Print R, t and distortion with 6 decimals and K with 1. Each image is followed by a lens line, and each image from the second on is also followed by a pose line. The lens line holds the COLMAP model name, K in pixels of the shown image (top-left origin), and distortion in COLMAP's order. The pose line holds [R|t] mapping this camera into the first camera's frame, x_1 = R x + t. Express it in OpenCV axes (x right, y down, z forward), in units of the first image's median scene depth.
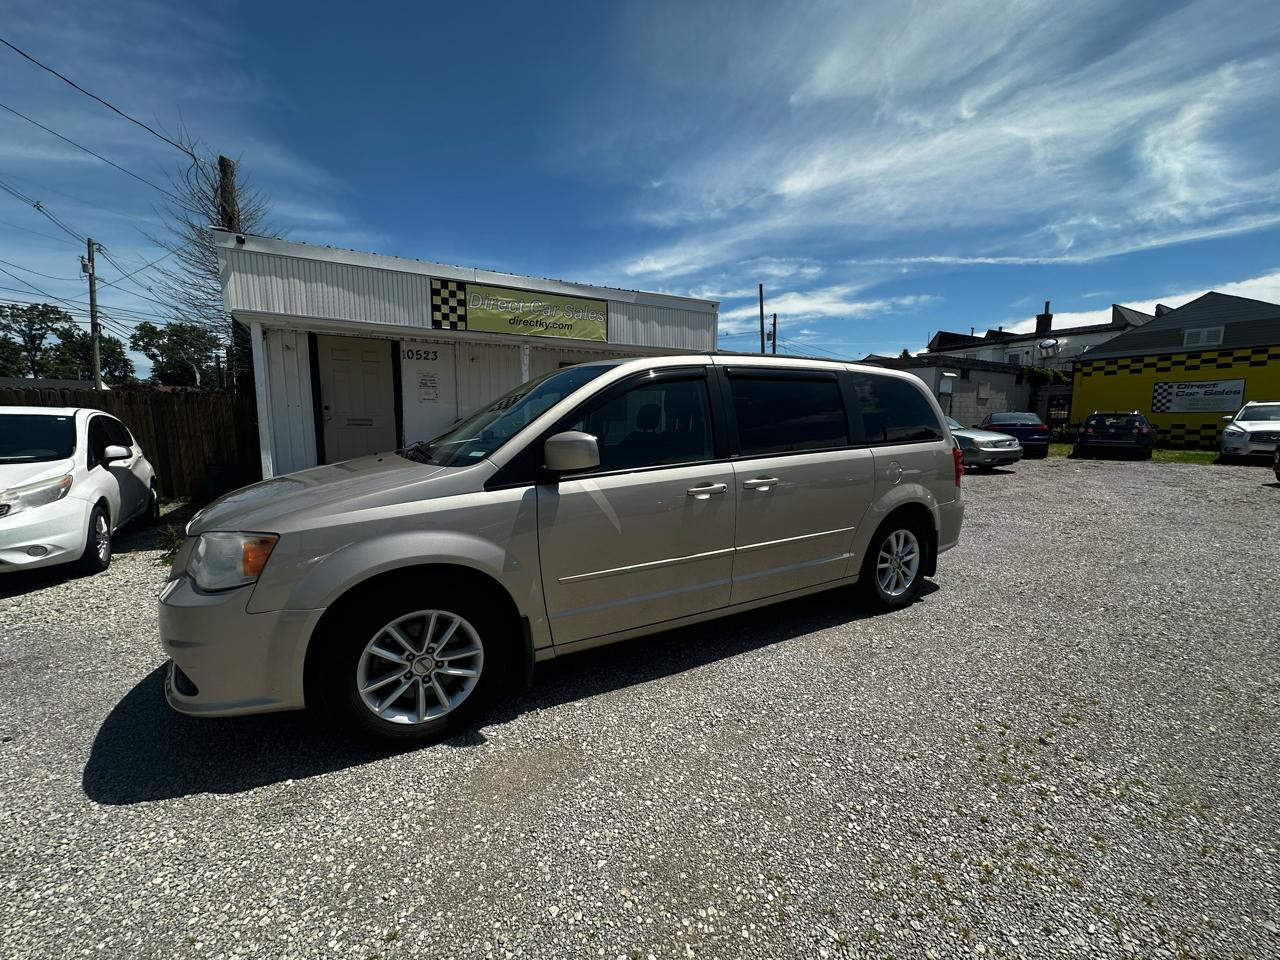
lens RADIAL K [[513.0, 0, 641.9], [0, 513.0, 484.2], [0, 0, 1]] dist [-0.002404, 0.001006]
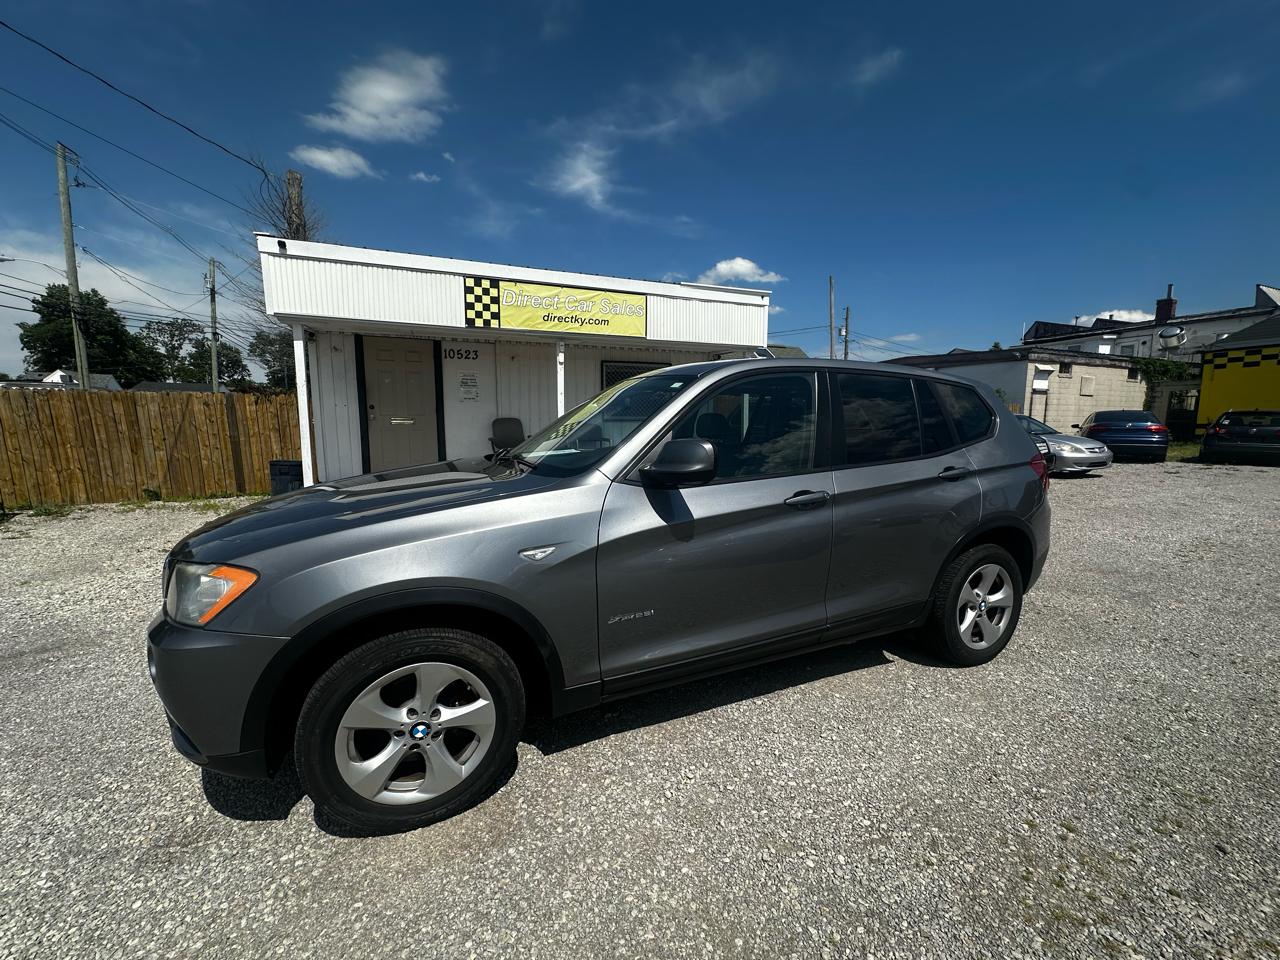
lens RADIAL K [[513.0, 0, 642.5], [0, 513.0, 480.7], [0, 0, 1]] dist [-0.002404, 0.001006]
pose [[0.991348, 0.015758, -0.130312, 0.028499], [-0.016426, 0.999857, -0.004052, -0.003285], [0.130230, 0.006157, 0.991465, 0.027308]]
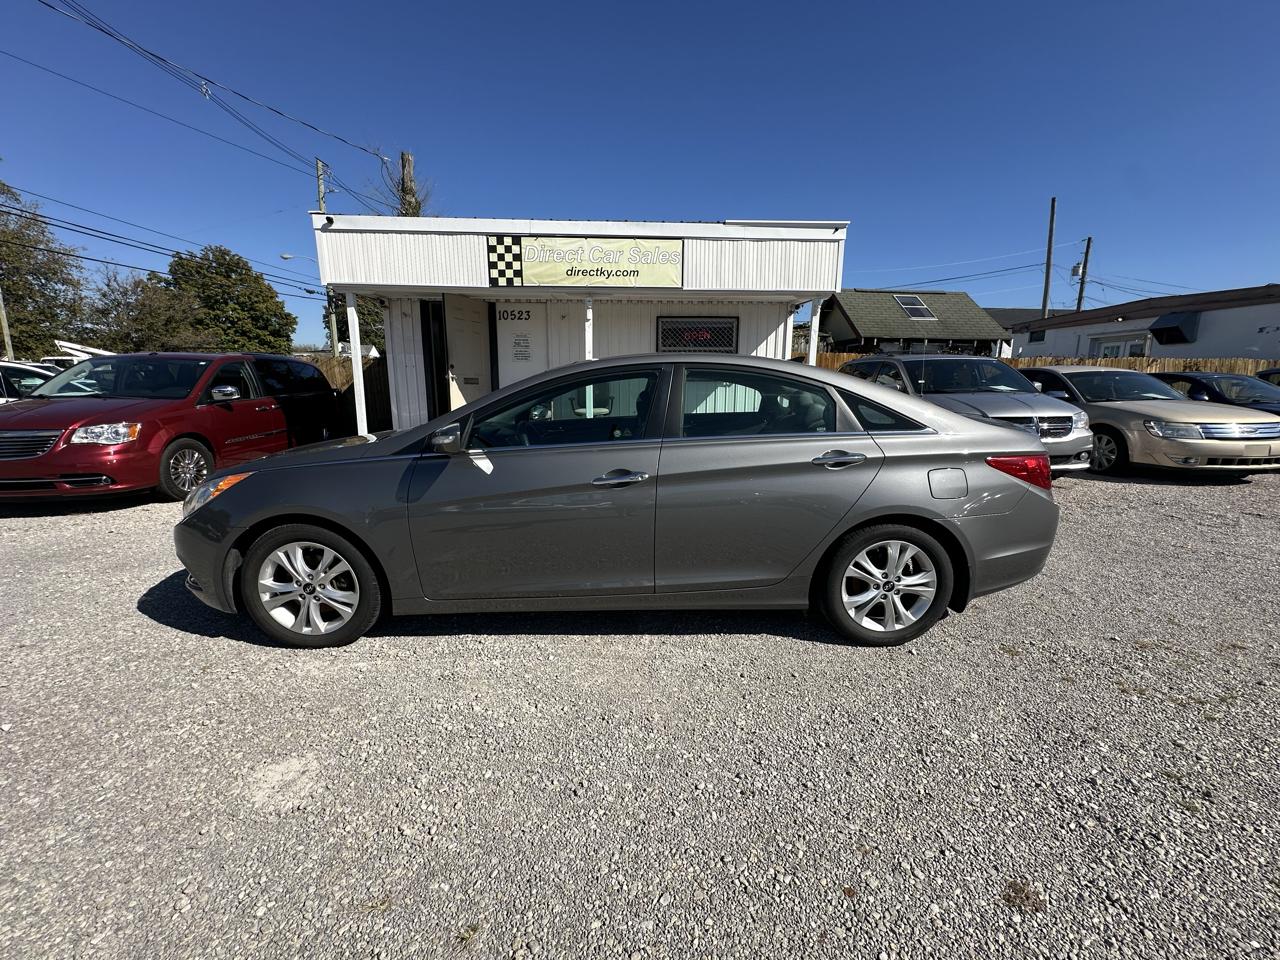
lens RADIAL K [[513.0, 0, 644.0], [0, 513.0, 487.3], [0, 0, 1]] dist [-0.002404, 0.001006]
pose [[0.889922, 0.093462, -0.446435, 0.153651], [-0.059189, 0.994168, 0.090145, -0.008679], [0.452257, -0.053798, 0.890264, 0.095322]]
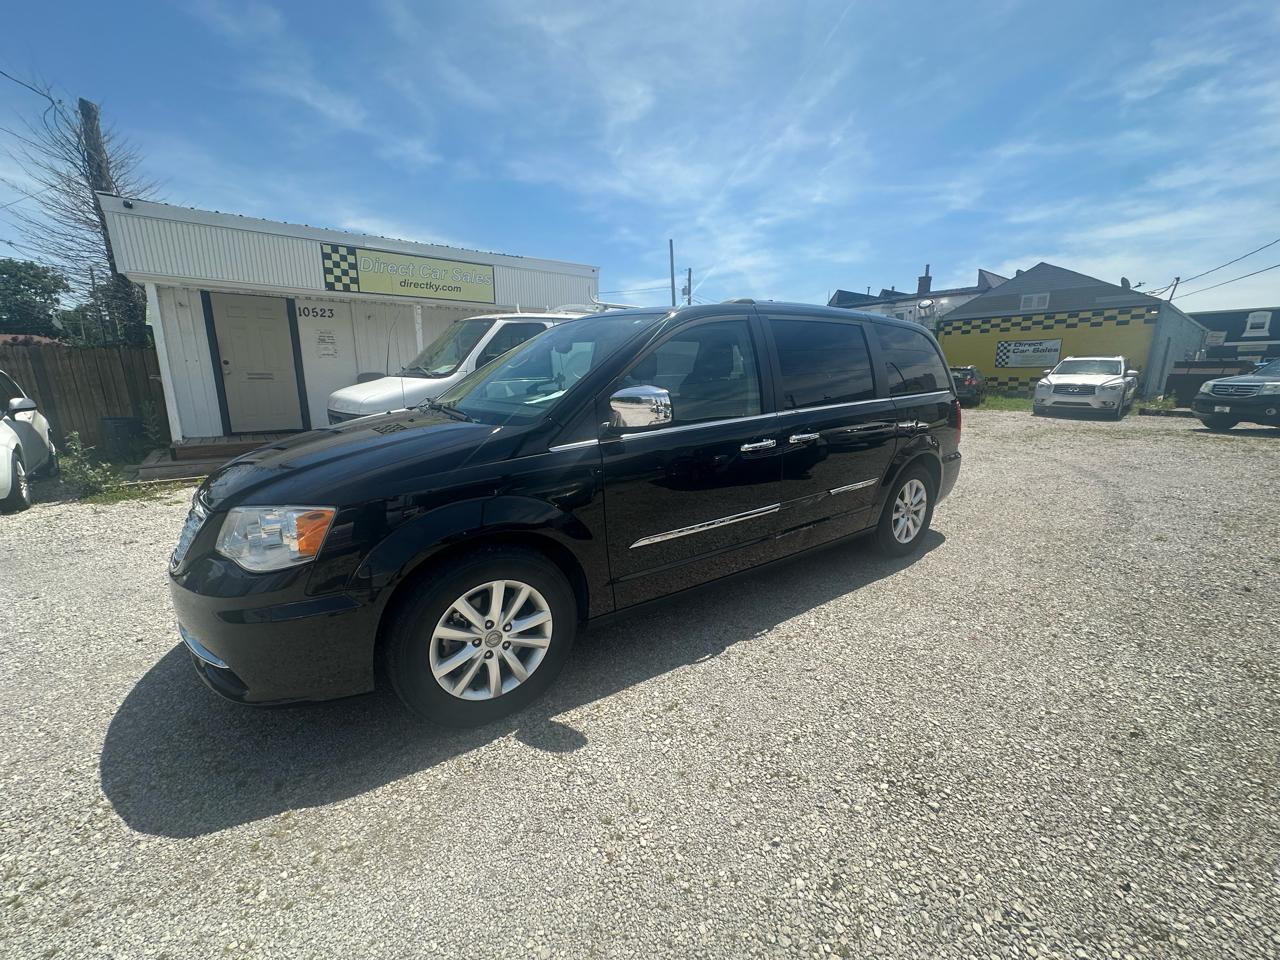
lens RADIAL K [[513.0, 0, 642.9], [0, 513.0, 483.6], [0, 0, 1]] dist [-0.002404, 0.001006]
pose [[0.990236, -0.030095, 0.136110, 0.046175], [0.018344, 0.996059, 0.086774, 0.012757], [-0.138185, -0.083430, 0.986886, -0.096770]]
